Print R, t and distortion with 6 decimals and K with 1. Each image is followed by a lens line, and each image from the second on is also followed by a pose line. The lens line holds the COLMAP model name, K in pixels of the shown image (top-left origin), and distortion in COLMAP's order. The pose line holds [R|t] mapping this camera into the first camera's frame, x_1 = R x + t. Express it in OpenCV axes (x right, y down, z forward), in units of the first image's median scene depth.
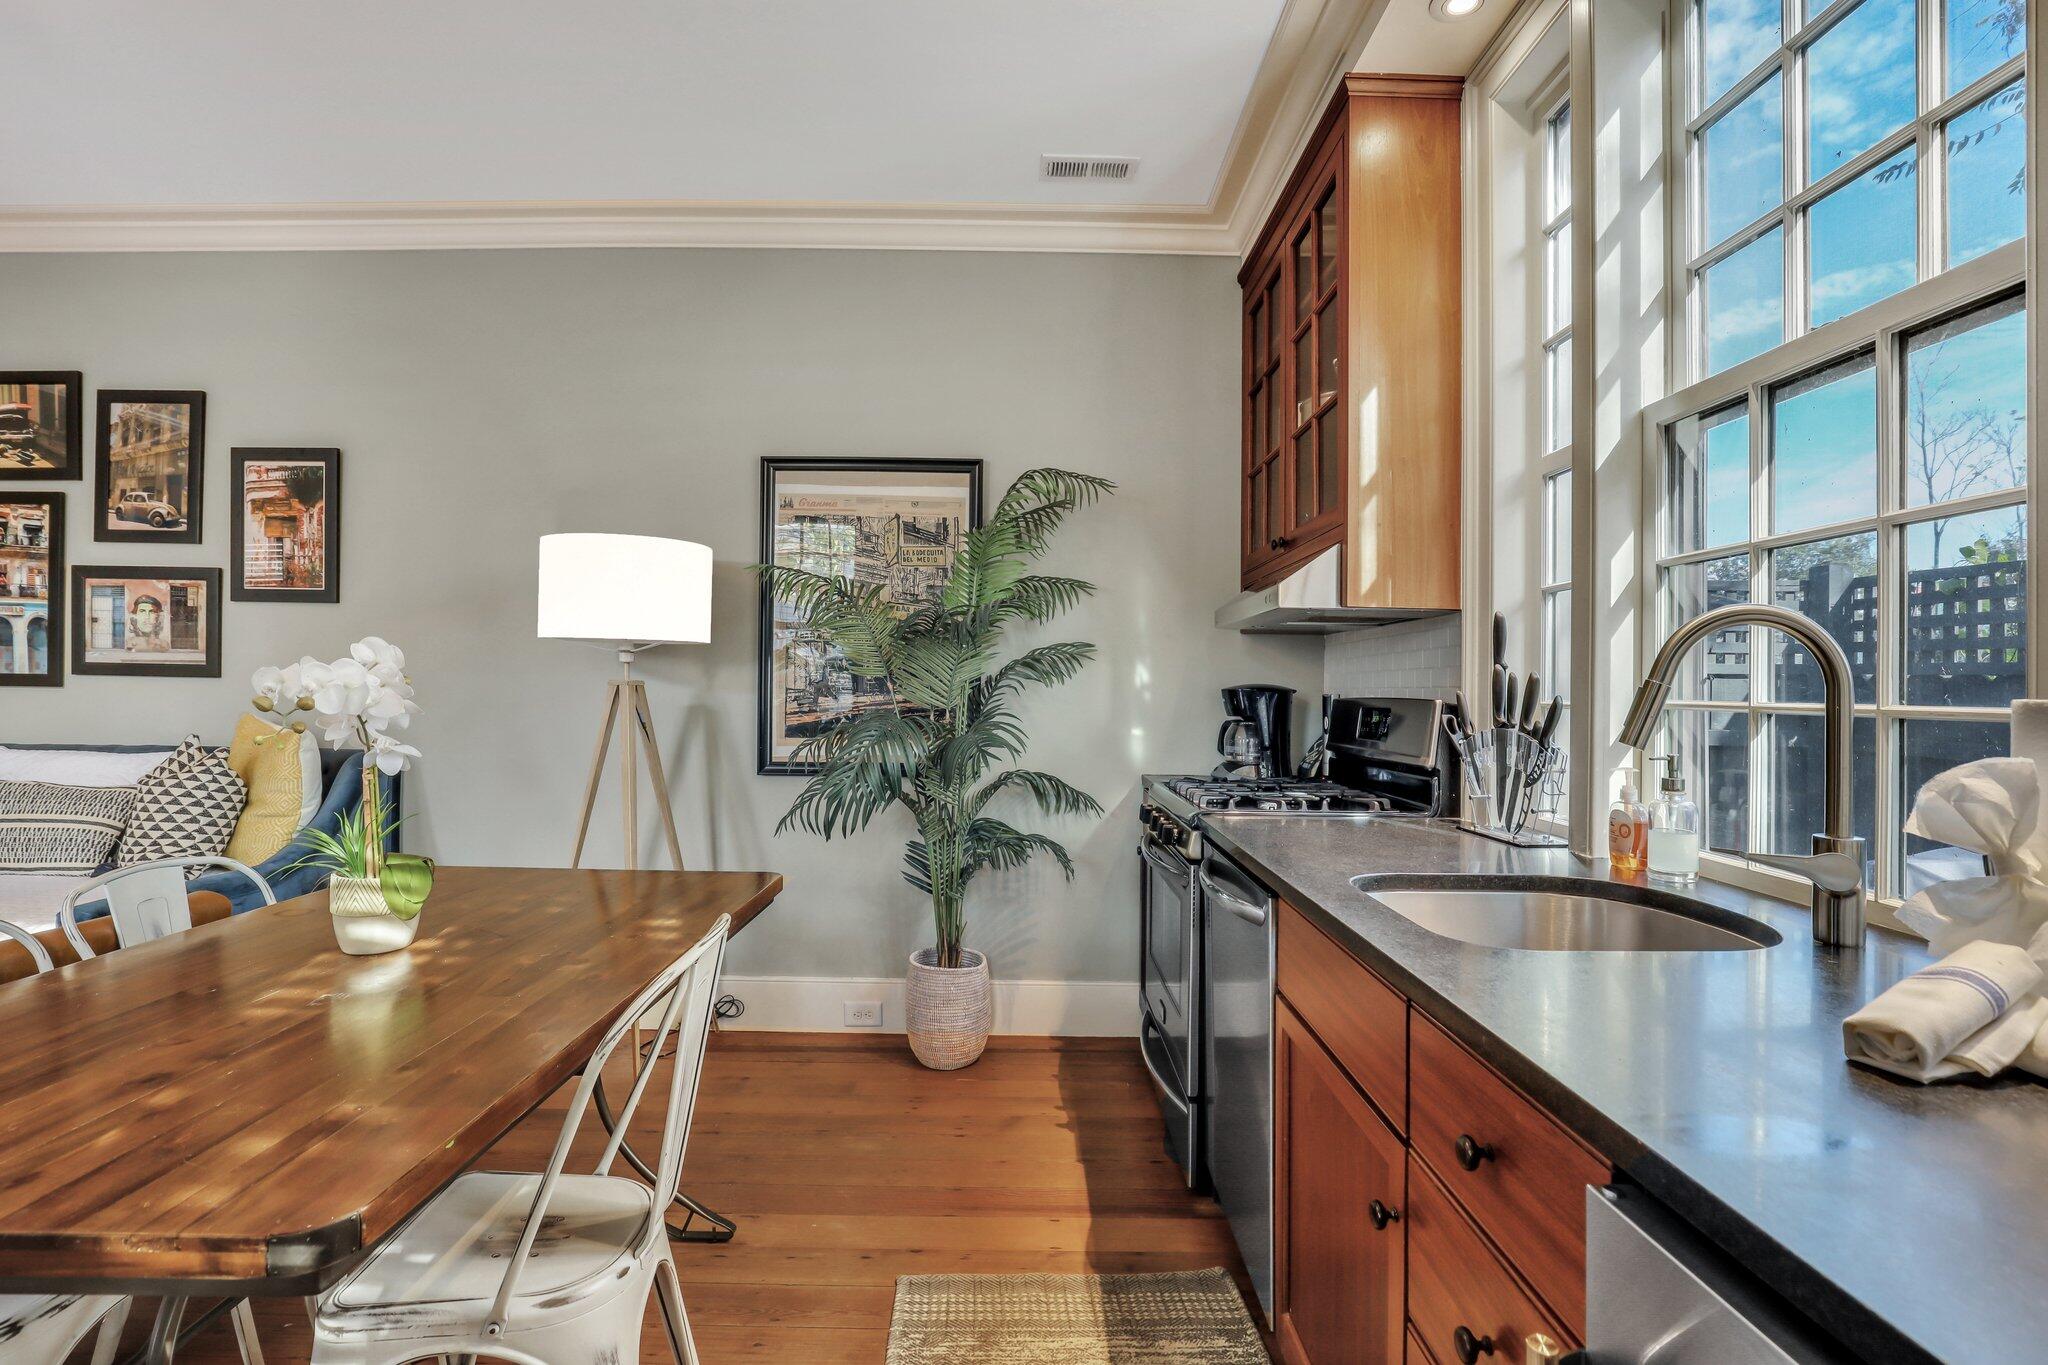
lens RADIAL K [[941.2, 0, 1029.1], [0, 941.2, 692.6], [0, 0, 1]] dist [-0.039662, 0.008356]
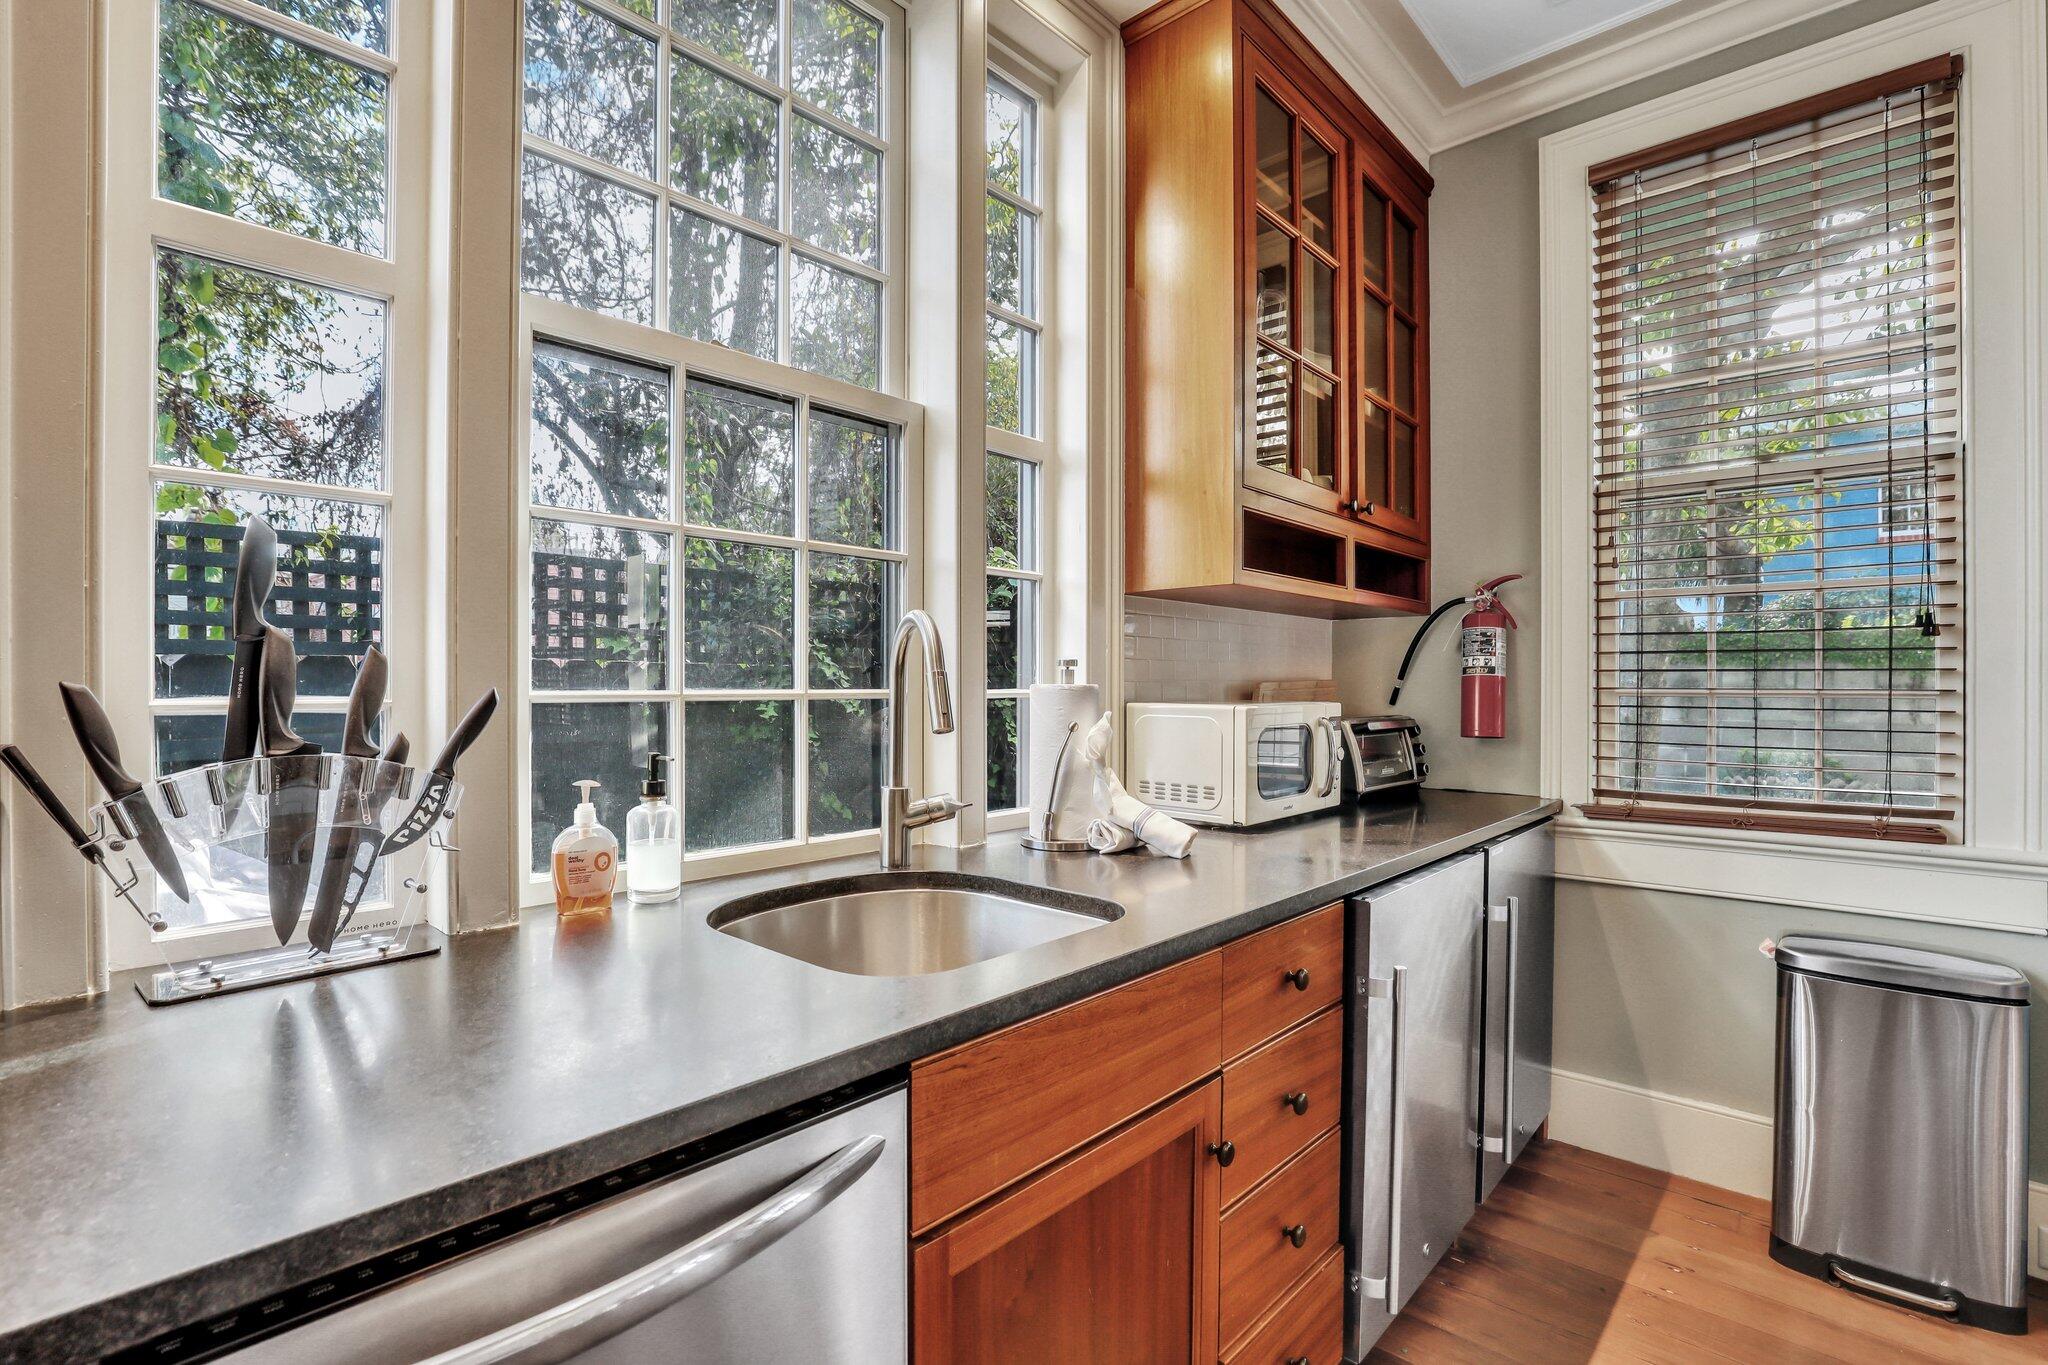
lens RADIAL K [[941.2, 0, 1012.1], [0, 941.2, 686.0], [0, 0, 1]] dist [-0.039662, 0.008356]
pose [[-0.721370, -0.014687, 0.692394, -0.073738], [-0.005318, 0.999863, 0.015669, -0.006089], [-0.692530, 0.007621, -0.721349, 0.697115]]
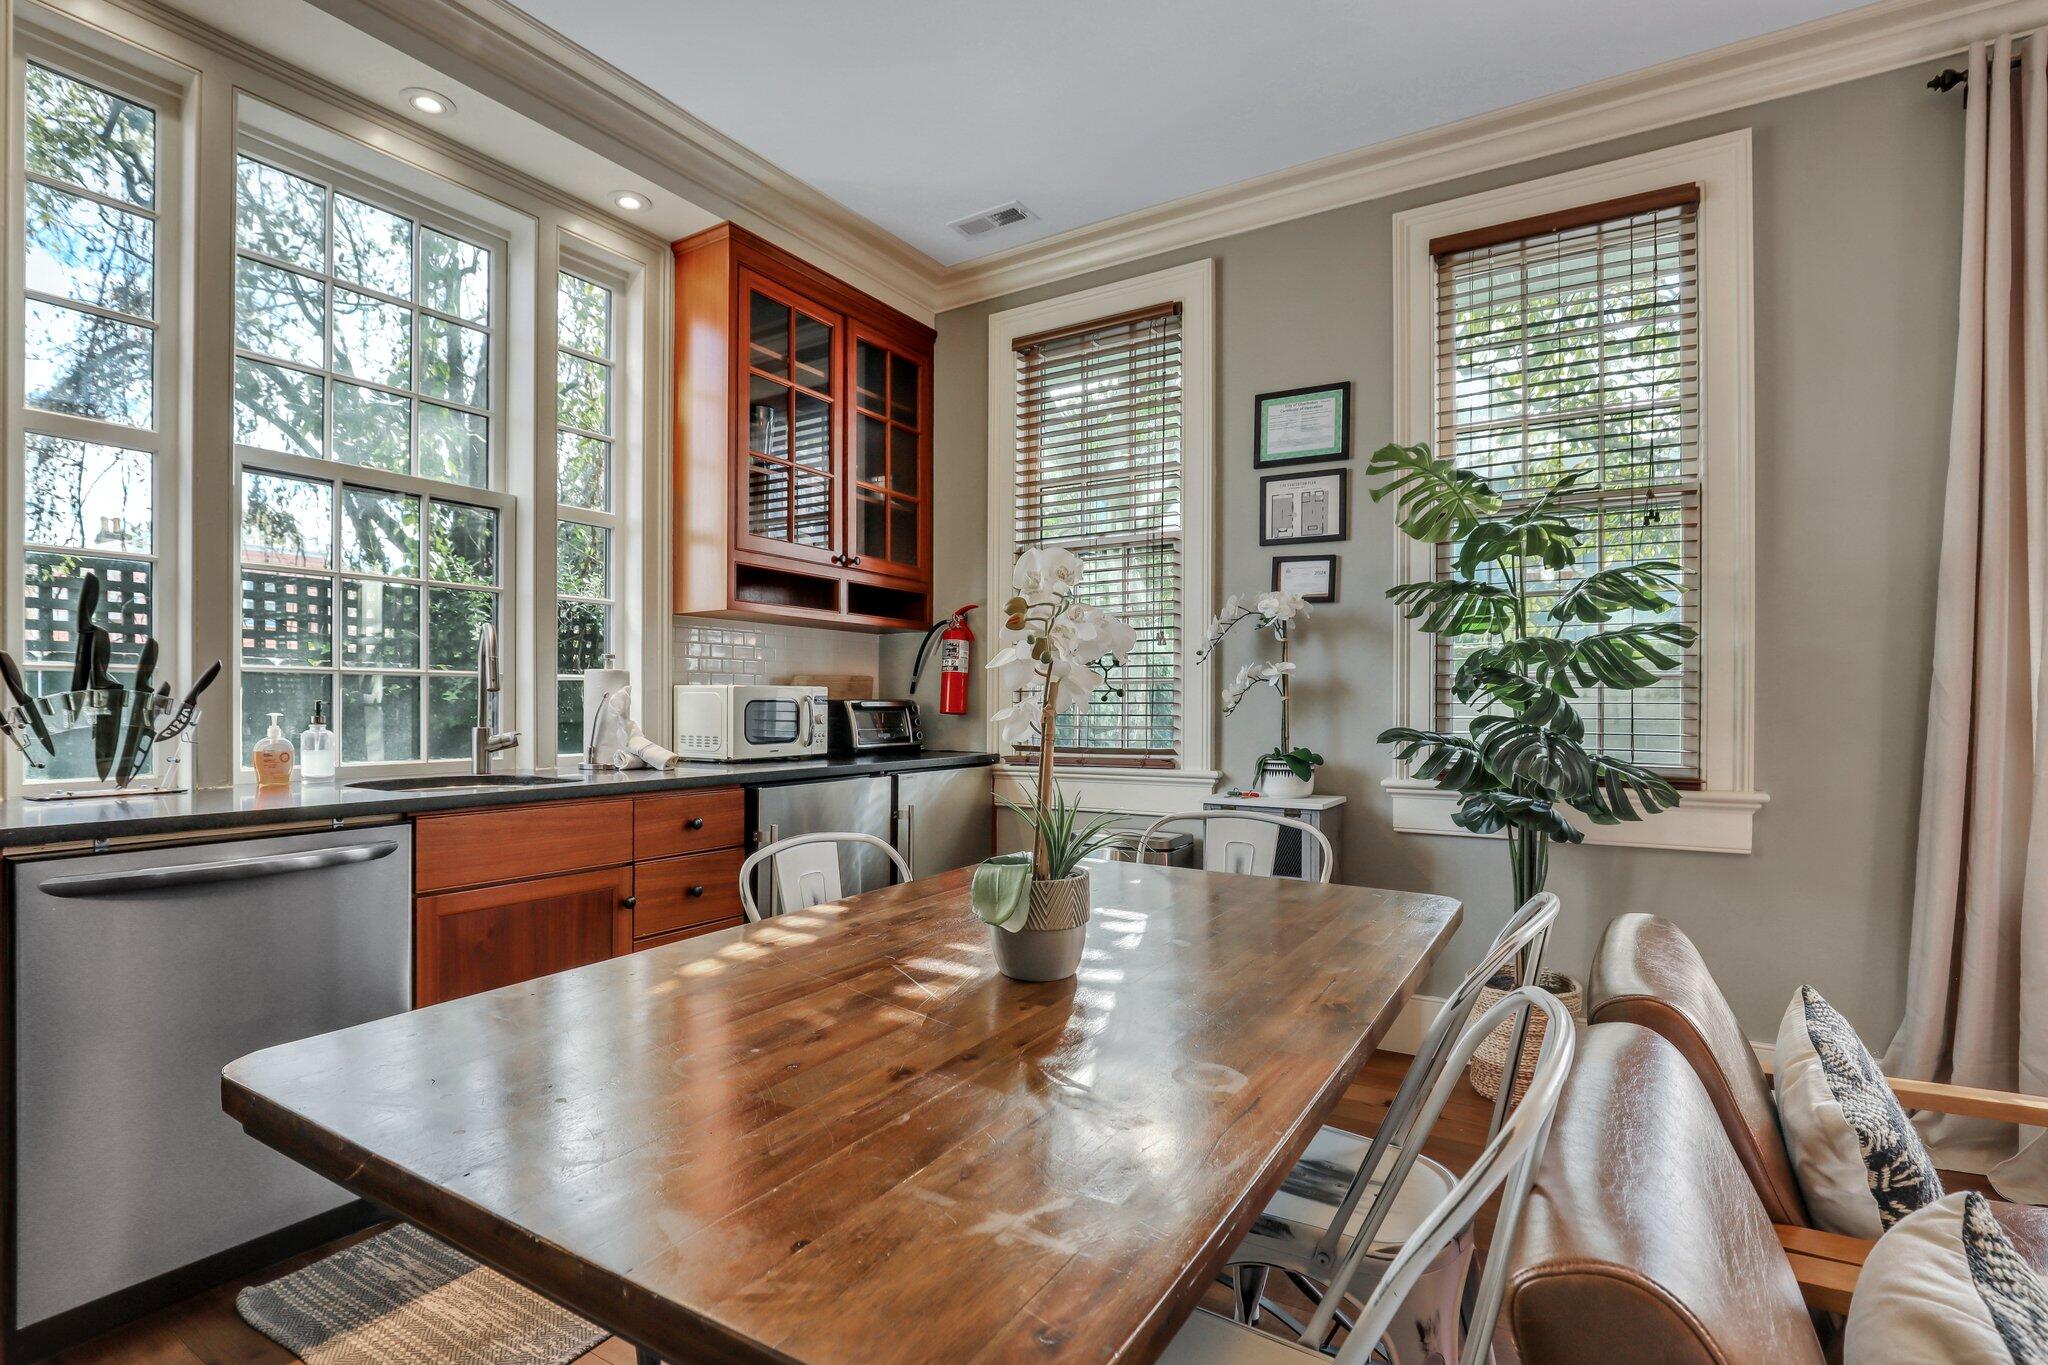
lens RADIAL K [[977.4, 0, 1011.6], [0, 977.4, 707.8], [0, 0, 1]] dist [-0.026936, 0.004245]
pose [[-0.836097, -0.015904, 0.548351, -0.575321], [-0.008293, 0.999832, 0.016353, 0.020677], [-0.548519, 0.009125, -0.836088, 0.853991]]
